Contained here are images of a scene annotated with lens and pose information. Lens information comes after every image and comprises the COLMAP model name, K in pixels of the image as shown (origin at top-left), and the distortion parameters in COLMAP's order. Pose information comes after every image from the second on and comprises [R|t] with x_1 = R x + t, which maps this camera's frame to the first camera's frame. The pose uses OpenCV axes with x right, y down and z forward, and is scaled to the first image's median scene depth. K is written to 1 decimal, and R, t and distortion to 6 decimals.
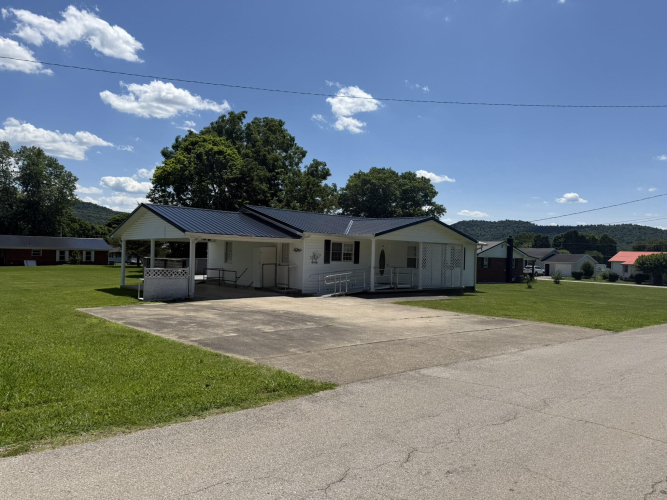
lens RADIAL K [[468.5, 0, 333.5], [0, 468.5, 250.0], [0, 0, 1]] dist [0.074414, -0.095429]
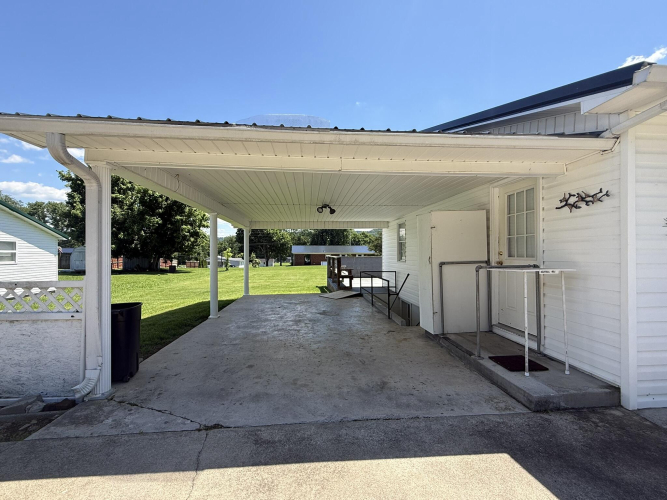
lens RADIAL K [[303.7, 0, 333.5], [0, 303.7, 250.0], [0, 0, 1]] dist [0.000958, 0.000071]
pose [[0.790476, -0.034413, -0.611525, -0.041115], [0.025598, 0.999404, -0.023152, 0.012296], [0.611958, 0.002648, 0.790886, 0.402275]]
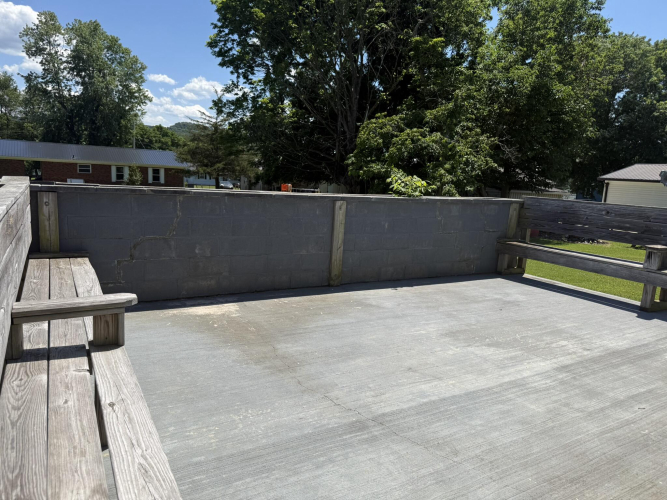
lens RADIAL K [[468.5, 0, 333.5], [0, 468.5, 250.0], [0, 0, 1]] dist [0.074414, -0.095429]
pose [[0.978002, 0.060024, -0.199775, -0.184059], [-0.028654, 0.987284, 0.156363, 0.007821], [0.206620, -0.147199, 0.967285, 0.596684]]
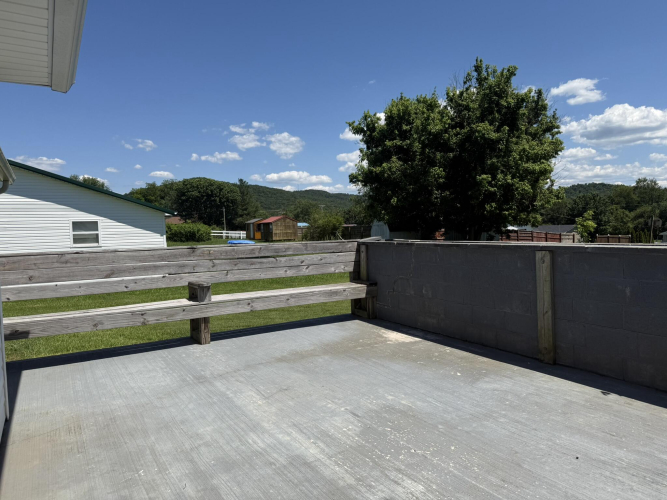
lens RADIAL K [[468.5, 0, 333.5], [0, 468.5, 250.0], [0, 0, 1]] dist [0.074414, -0.095429]
pose [[-0.194110, 0.025496, -0.980648, -0.101126], [0.025869, 0.999448, 0.020864, 0.010895], [0.980639, -0.021318, -0.194663, 0.698269]]
